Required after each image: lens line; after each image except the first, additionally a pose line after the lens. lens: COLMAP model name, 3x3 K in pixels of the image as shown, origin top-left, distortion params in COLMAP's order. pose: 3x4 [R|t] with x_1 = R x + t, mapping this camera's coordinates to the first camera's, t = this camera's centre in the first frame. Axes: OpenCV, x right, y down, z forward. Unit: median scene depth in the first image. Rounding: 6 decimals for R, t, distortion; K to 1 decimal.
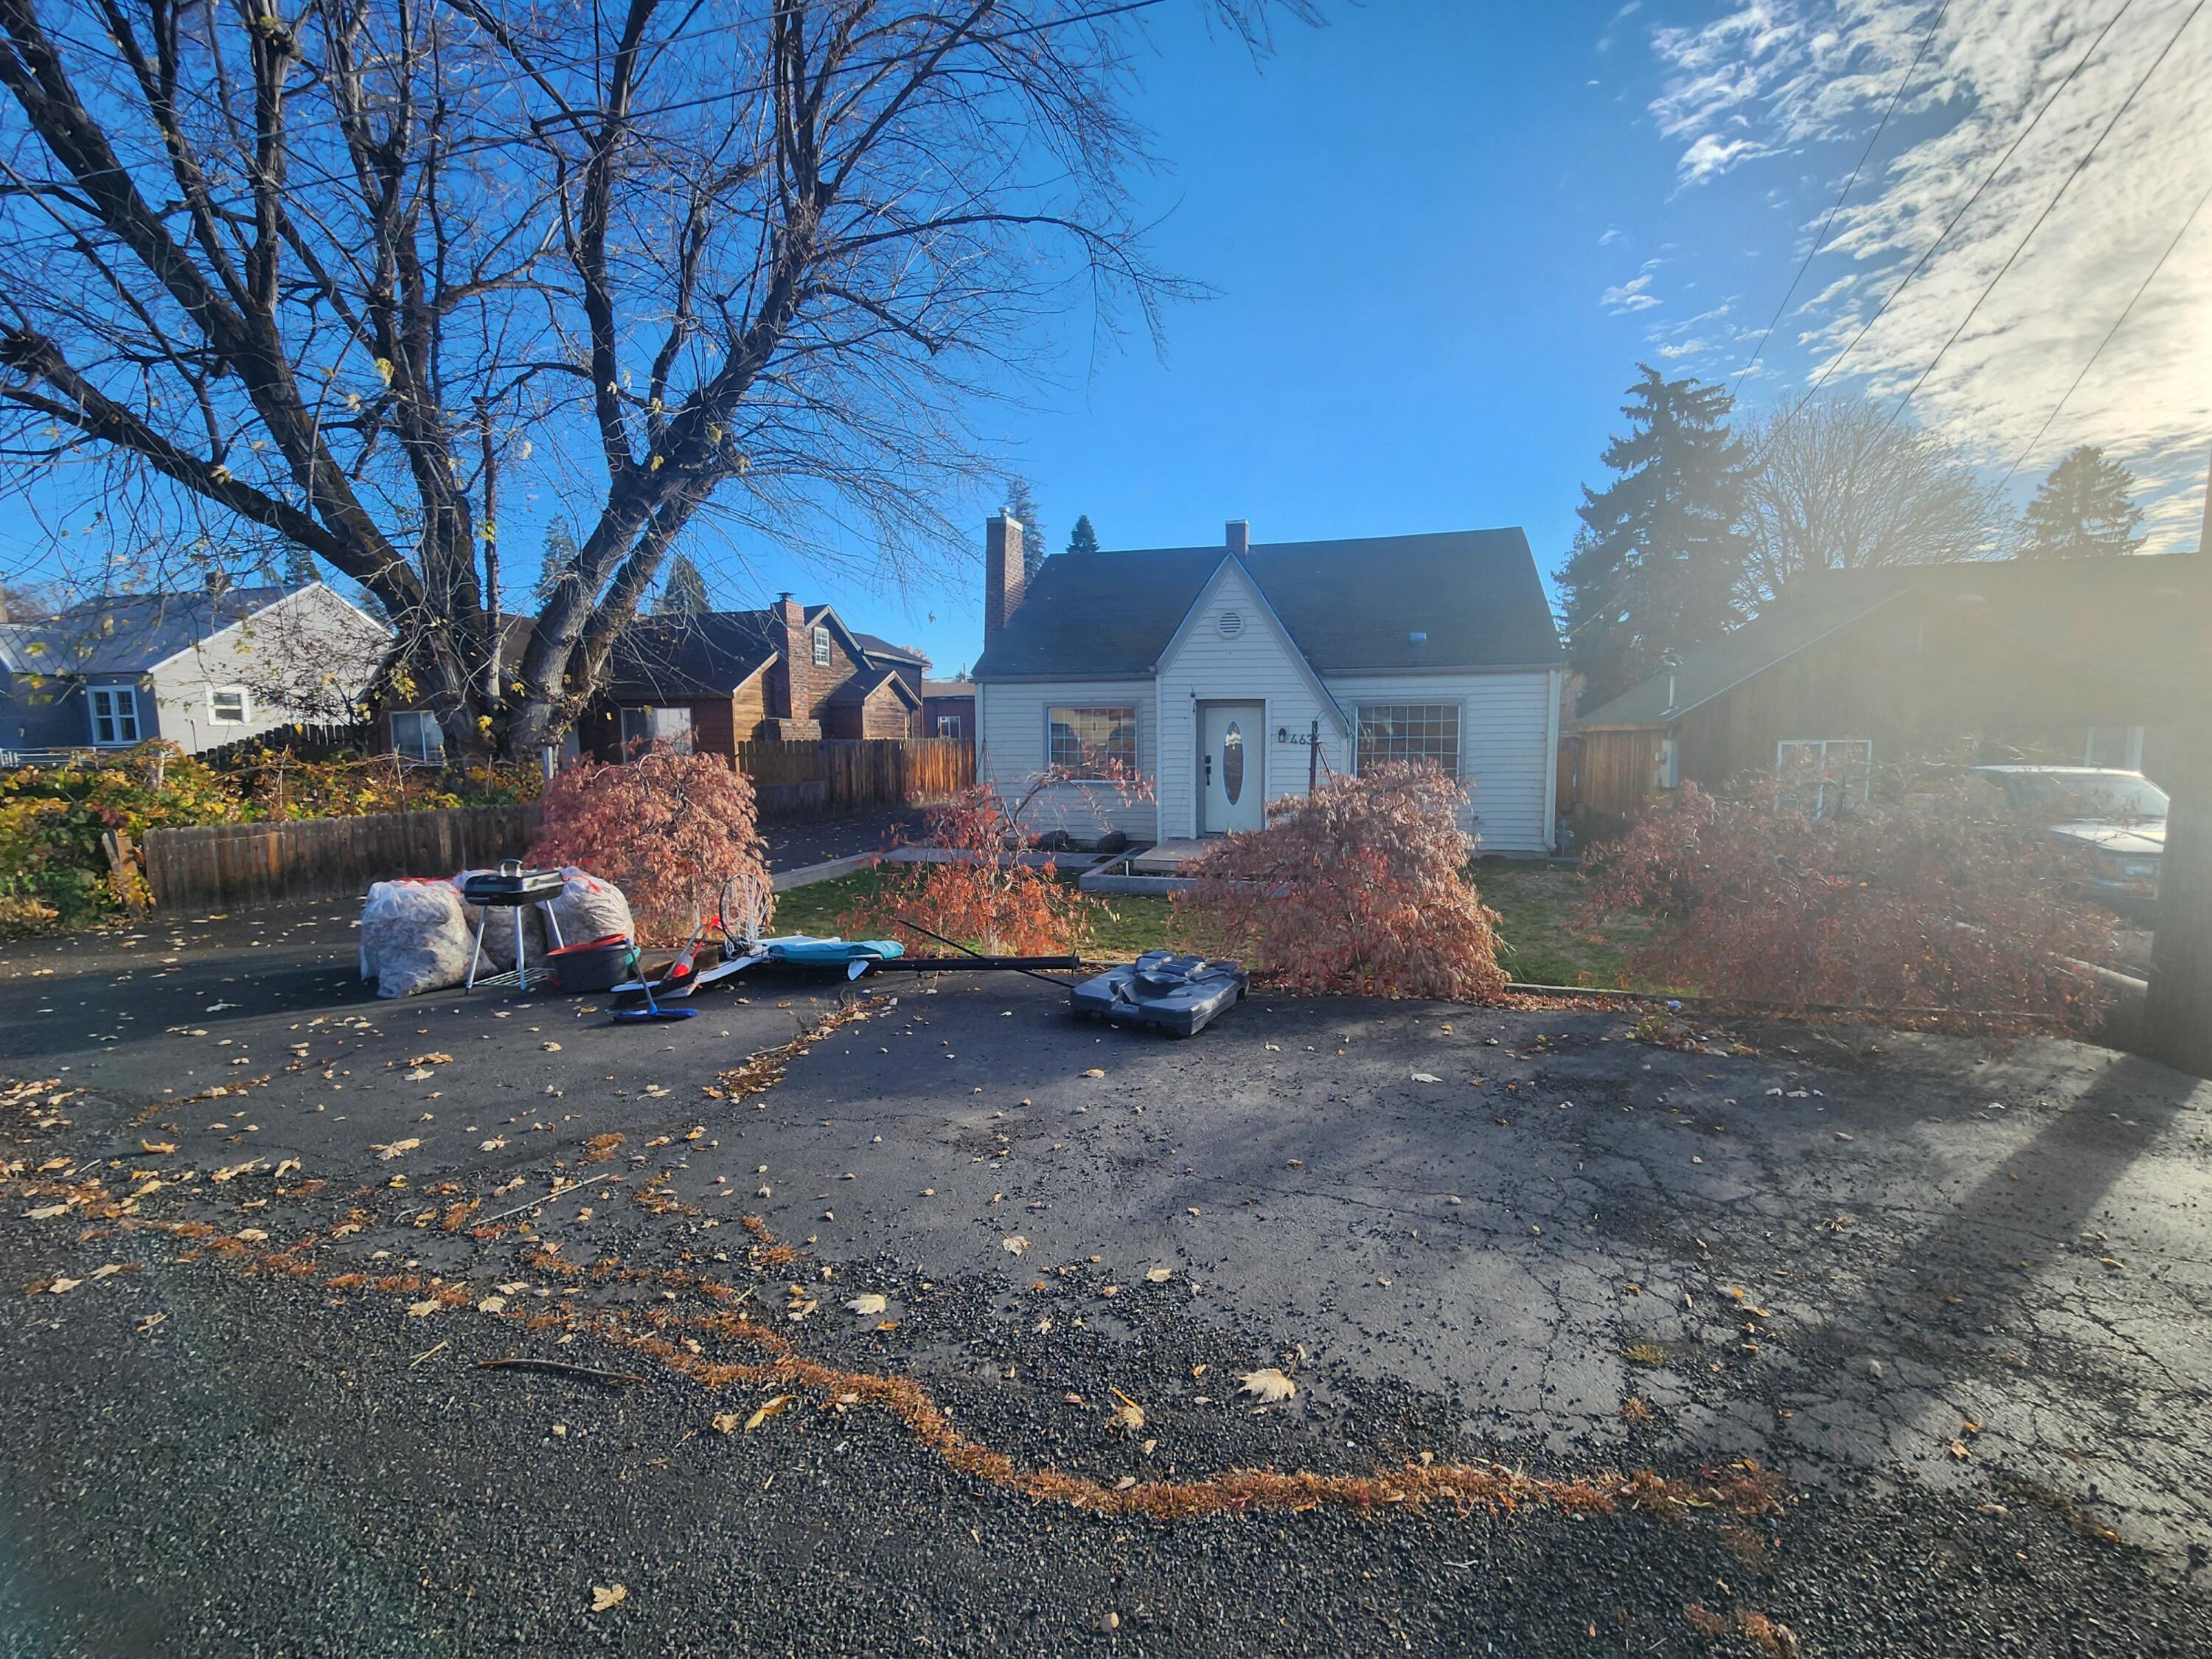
lens RADIAL K [[903.9, 0, 1088.2], [0, 903.9, 843.1], [0, 0, 1]] dist [-0.006010, 0.000029]
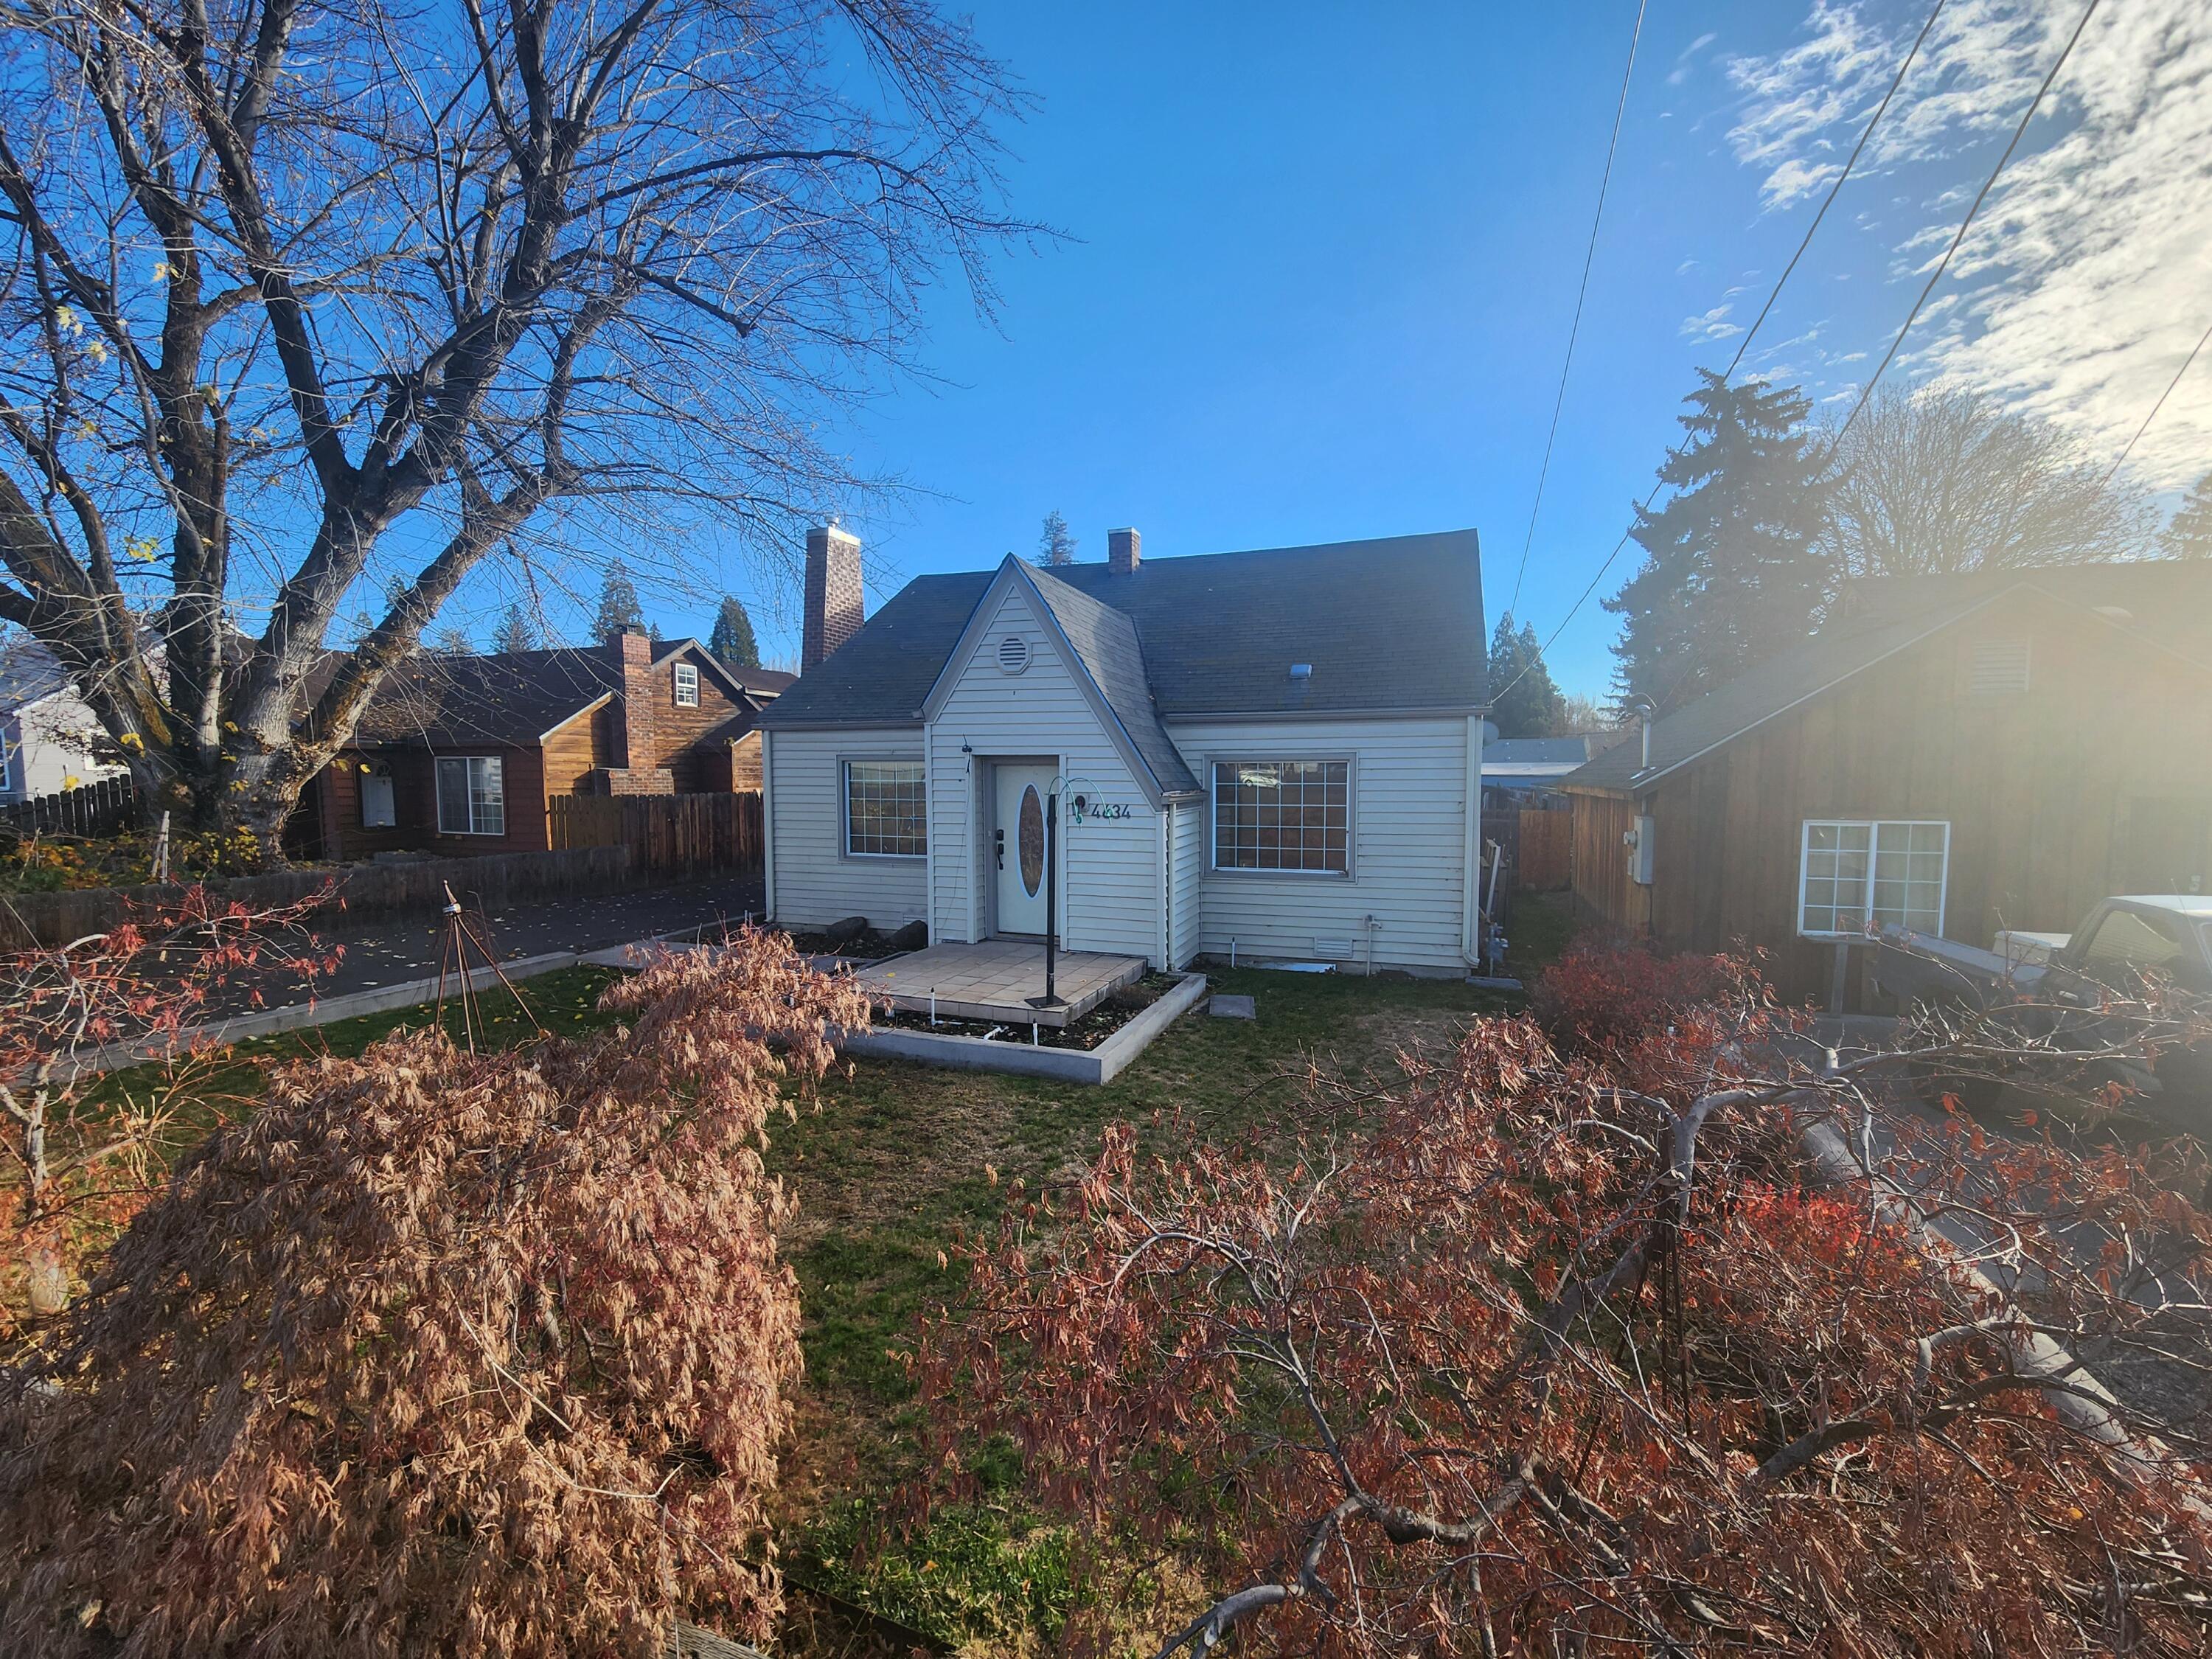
lens RADIAL K [[903.9, 0, 1095.2], [0, 903.9, 830.7], [0, 0, 1]] dist [-0.006010, 0.000029]
pose [[0.997399, 0.007998, -0.071627, 0.016865], [-0.011752, 0.998570, -0.052151, -0.003807], [0.071108, 0.052857, 0.996067, 0.017590]]
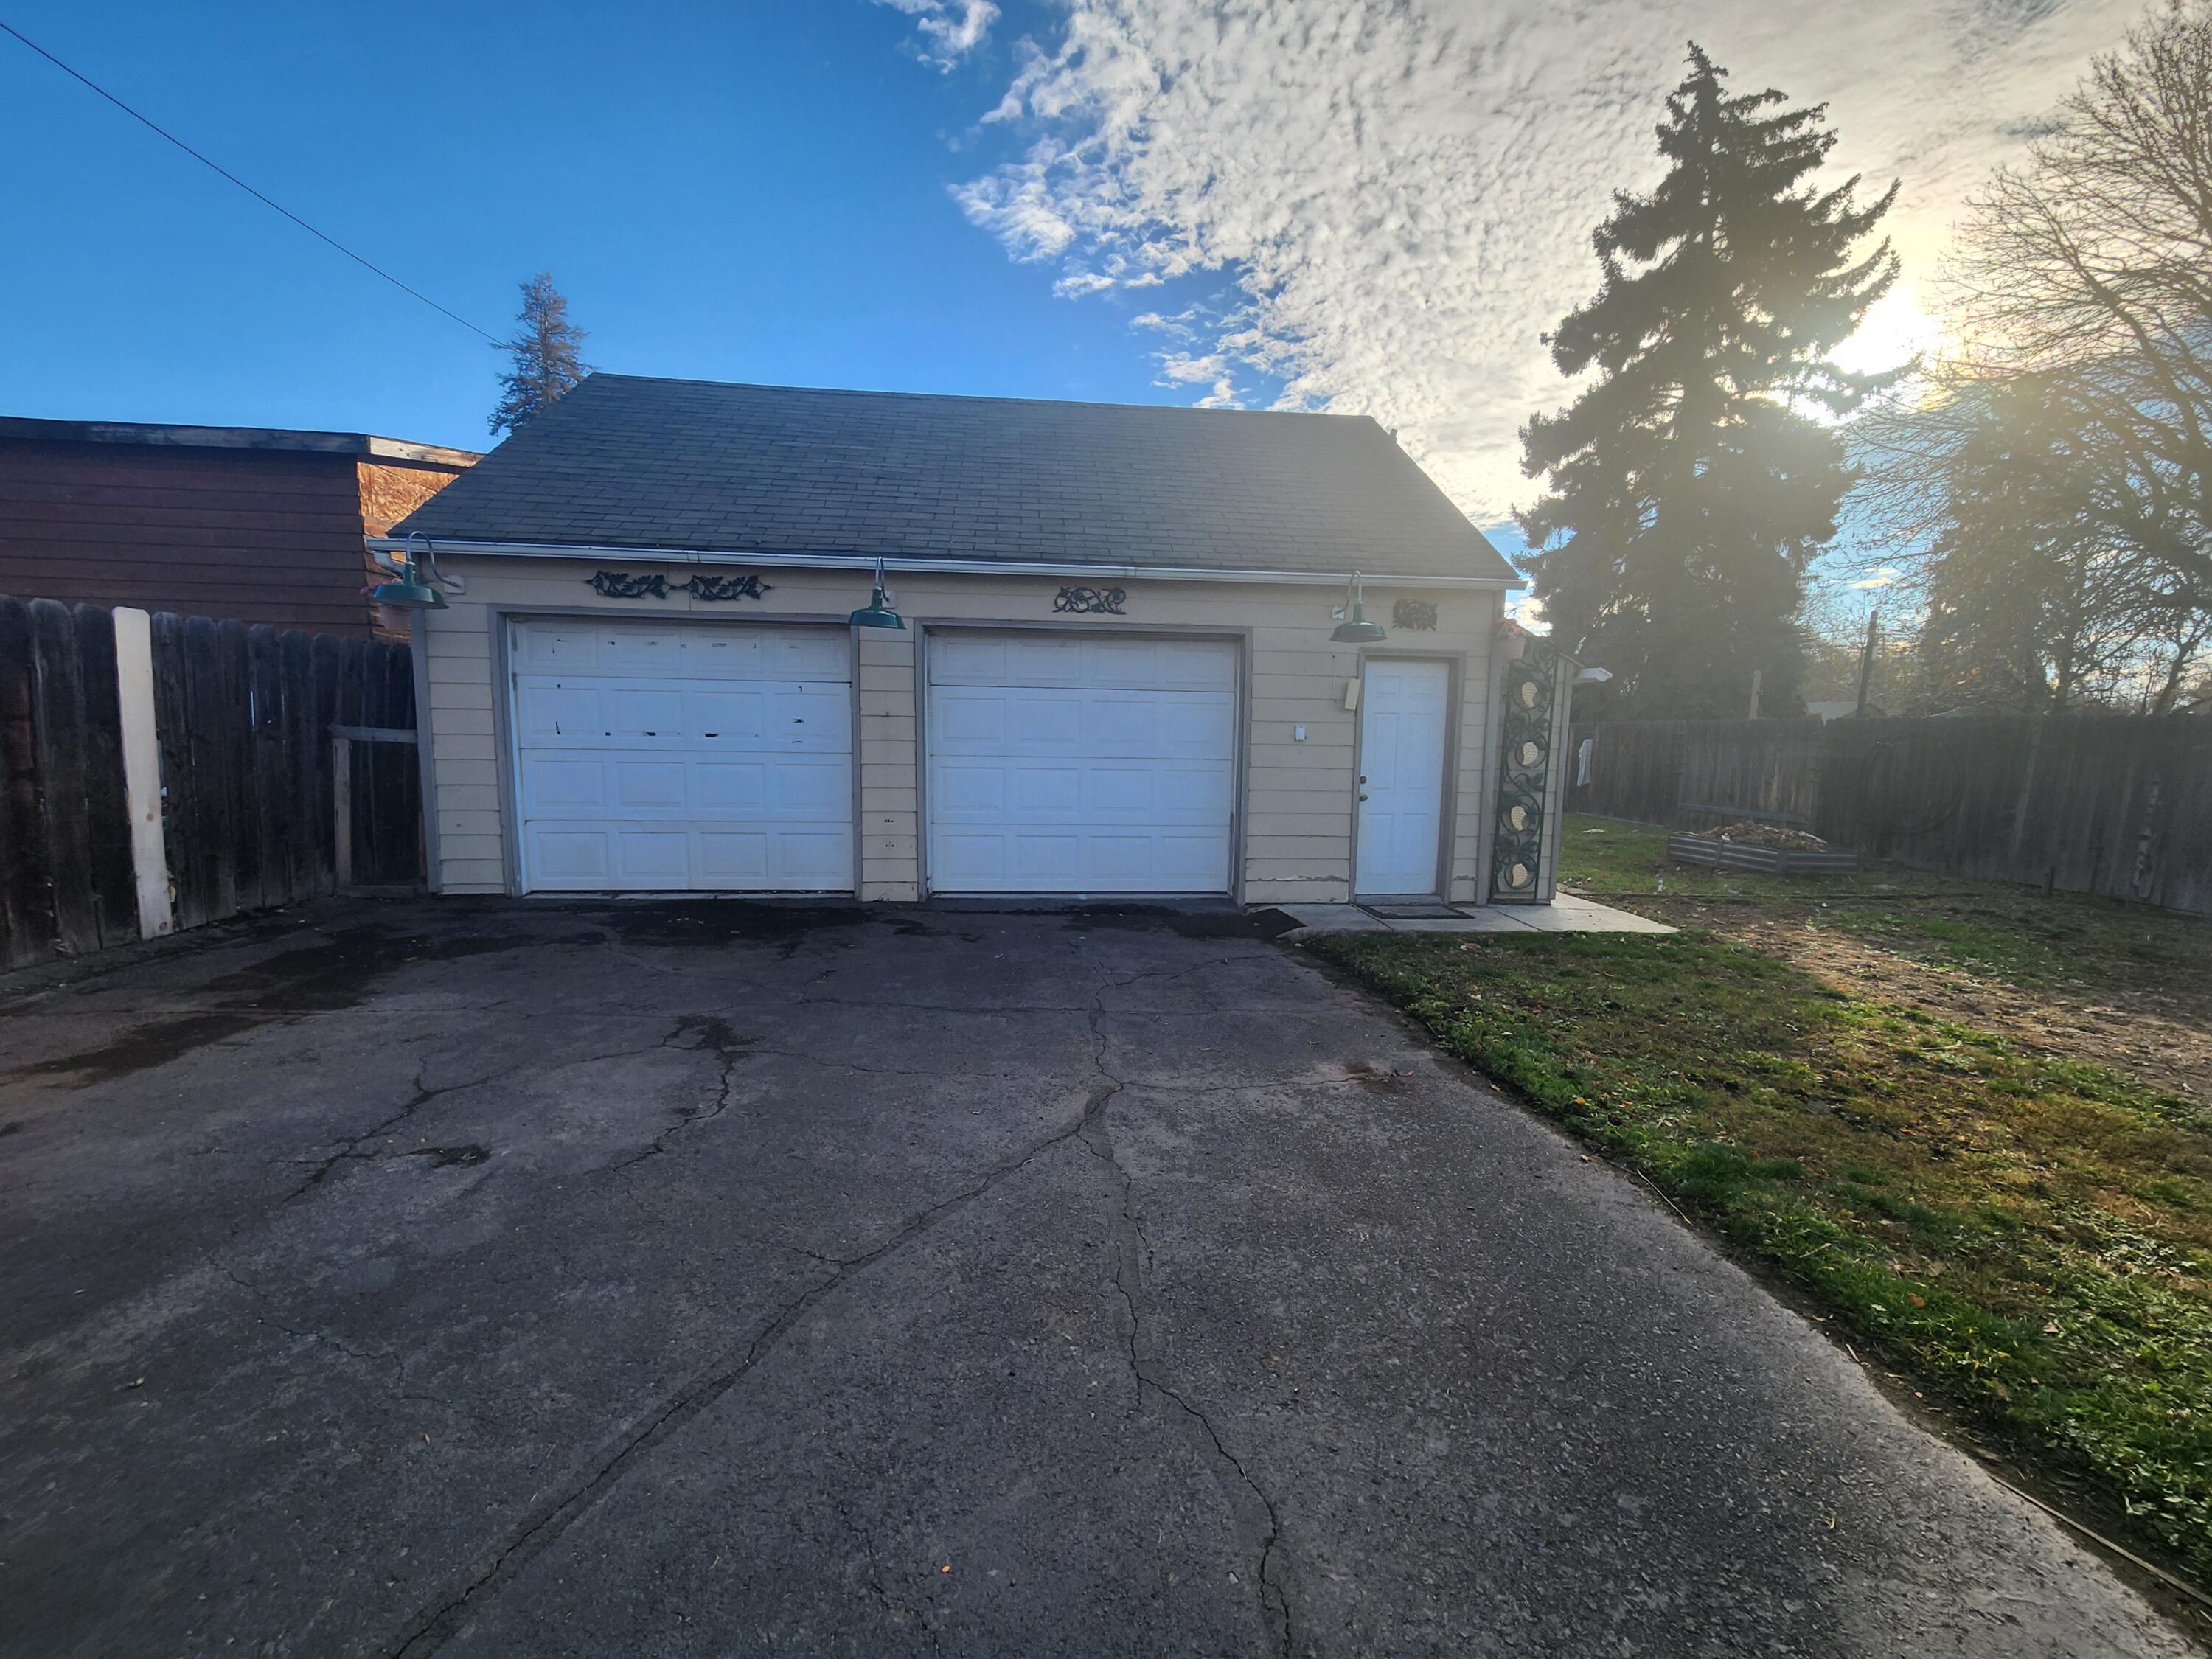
lens RADIAL K [[903.9, 0, 1106.7], [0, 903.9, 844.7], [0, 0, 1]] dist [-0.006010, 0.000029]
pose [[0.926795, -0.016426, 0.375208, 0.015543], [0.017471, 0.999847, 0.000615, -0.012029], [-0.375160, 0.005985, 0.926941, 0.132686]]
